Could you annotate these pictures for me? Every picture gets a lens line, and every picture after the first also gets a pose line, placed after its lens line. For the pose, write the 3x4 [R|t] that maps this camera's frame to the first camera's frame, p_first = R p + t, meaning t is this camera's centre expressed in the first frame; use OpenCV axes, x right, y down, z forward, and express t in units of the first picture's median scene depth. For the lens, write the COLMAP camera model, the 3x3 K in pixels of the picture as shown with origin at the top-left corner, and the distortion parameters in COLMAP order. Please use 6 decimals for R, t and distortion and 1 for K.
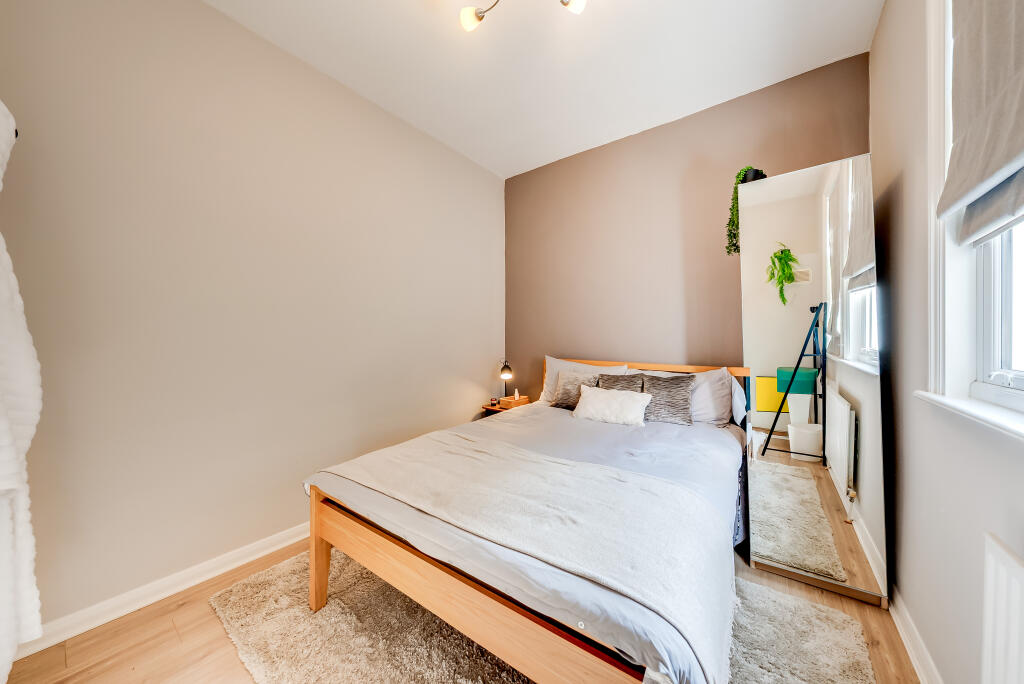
lens RADIAL K [[348.1, 0, 514.5], [0, 348.1, 338.6], [0, 0, 1]] dist [0.001248, 0.000460]
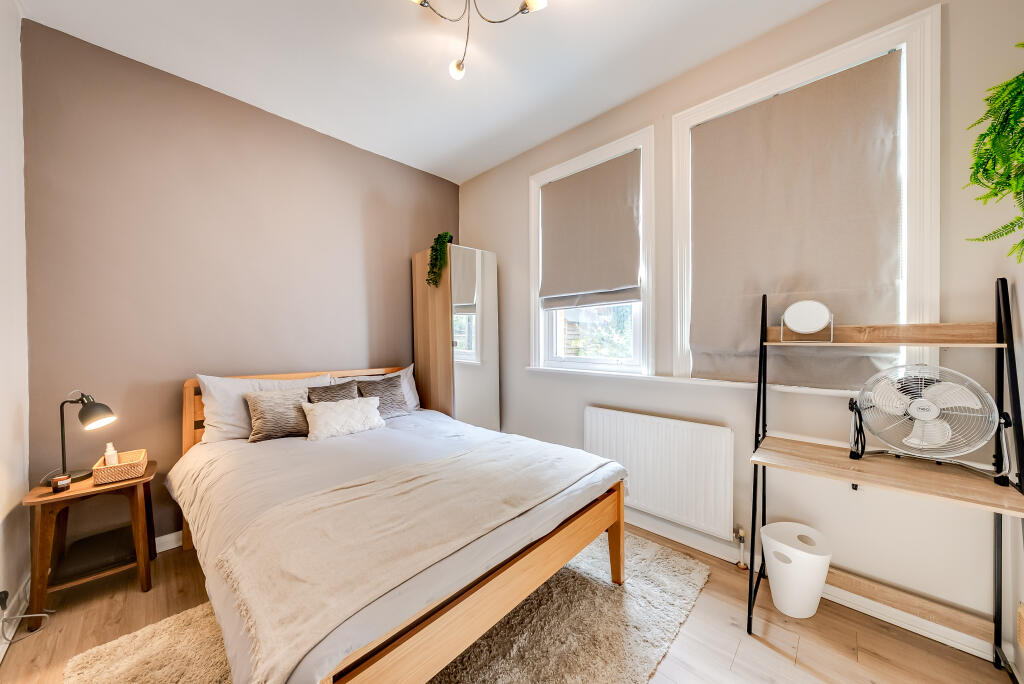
lens RADIAL K [[348.1, 0, 514.5], [0, 348.1, 338.6], [0, 0, 1]] dist [0.001248, 0.000460]
pose [[0.124466, -0.006506, 0.992203, -0.956623], [0.004308, 0.999973, 0.006016, -0.042099], [-0.992215, 0.003526, 0.124491, 0.629757]]
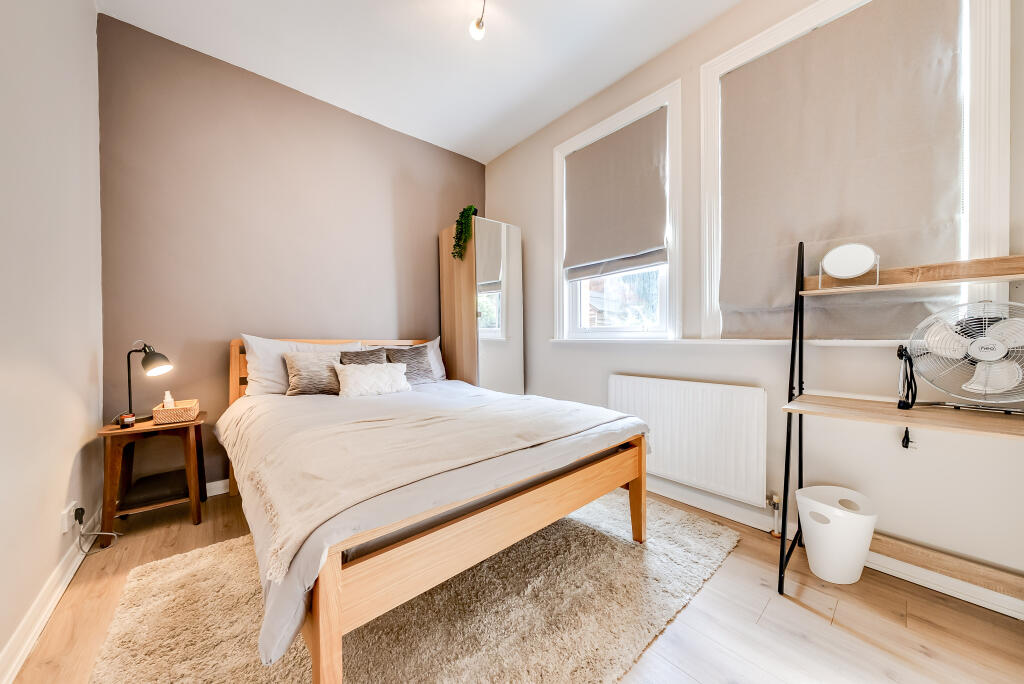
lens RADIAL K [[348.1, 0, 514.5], [0, 348.1, 338.6], [0, 0, 1]] dist [0.001248, 0.000460]
pose [[0.215530, -0.005463, 0.976482, -0.952737], [0.004002, 0.999981, 0.004711, 0.110992], [-0.976489, 0.002892, 0.215548, 0.586035]]
